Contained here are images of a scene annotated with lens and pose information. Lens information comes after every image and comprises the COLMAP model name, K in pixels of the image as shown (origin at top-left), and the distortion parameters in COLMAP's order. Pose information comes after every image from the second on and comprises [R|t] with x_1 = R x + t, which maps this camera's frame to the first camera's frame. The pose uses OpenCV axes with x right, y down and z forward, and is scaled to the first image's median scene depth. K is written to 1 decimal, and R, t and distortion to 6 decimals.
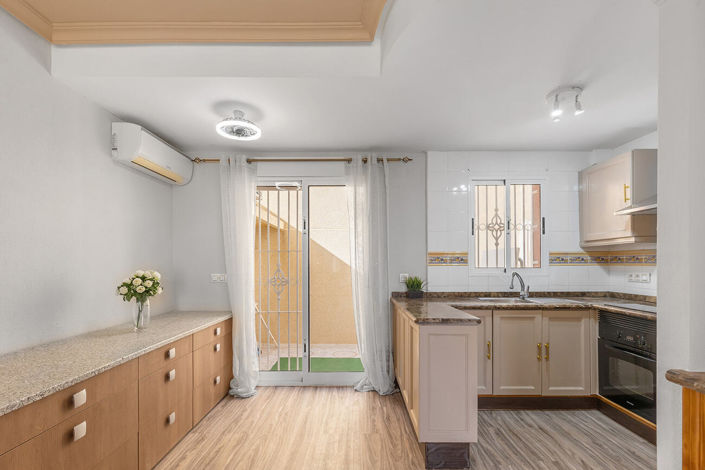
lens RADIAL K [[320.2, 0, 353.1], [0, 320.2, 259.1], [0, 0, 1]] dist [0.000727, -0.000222]
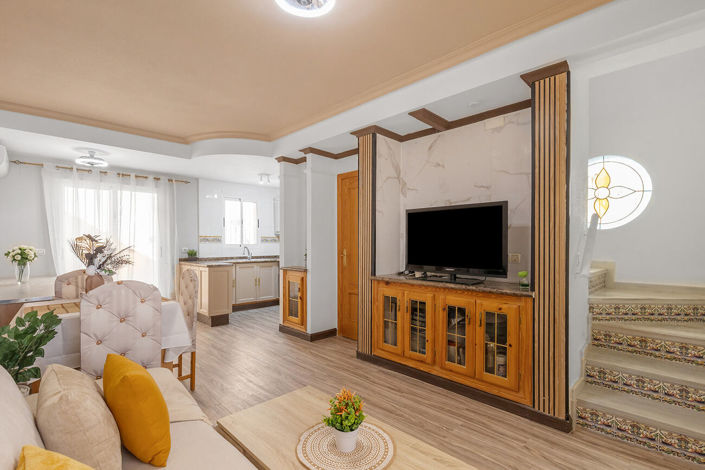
lens RADIAL K [[334.0, 0, 351.4], [0, 334.0, 247.8], [0, 0, 1]] dist [-0.000894, -0.000270]
pose [[0.709188, -0.007968, 0.704975, -0.487244], [-0.009008, 0.999752, 0.020362, 0.002067], [-0.704962, -0.020791, 0.708940, -0.931408]]
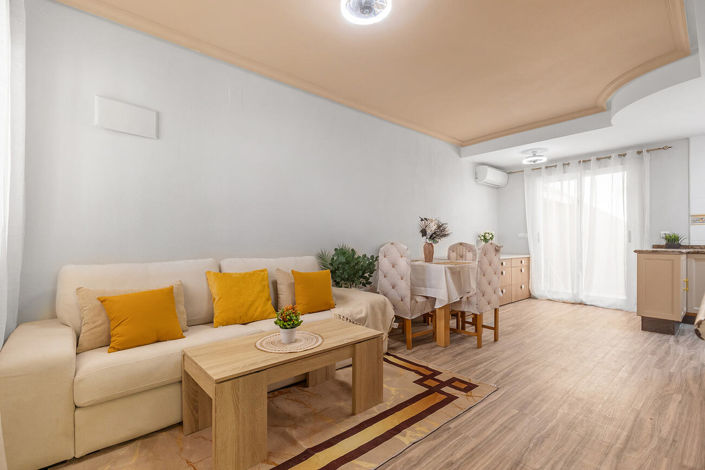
lens RADIAL K [[326.9, 0, 355.1], [0, 326.9, 239.8], [0, 0, 1]] dist [-0.001648, -0.000367]
pose [[0.665793, -0.000303, -0.746136, 0.328224], [0.005436, 0.999975, 0.004444, 0.069918], [0.746116, -0.007015, 0.665779, -0.936017]]
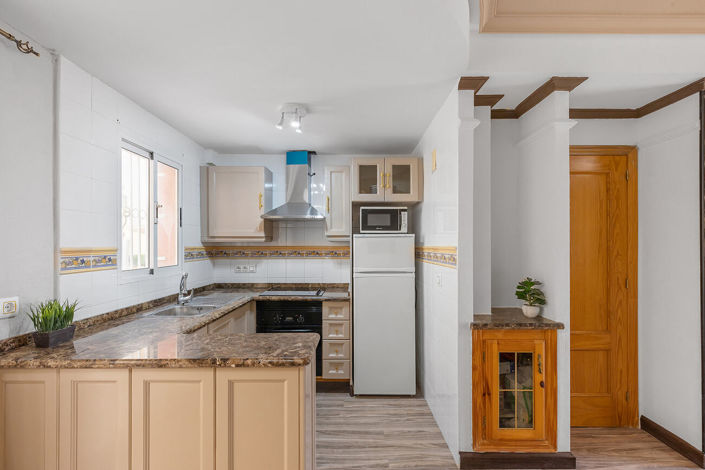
lens RADIAL K [[323.3, 0, 352.0], [0, 323.3, 245.4], [0, 0, 1]] dist [-0.001565, -0.000060]
pose [[-0.008355, -0.000848, 0.999965, -0.308706], [-0.013066, 0.999914, 0.000739, -0.034415], [-0.999880, -0.013060, -0.008366, 0.547192]]
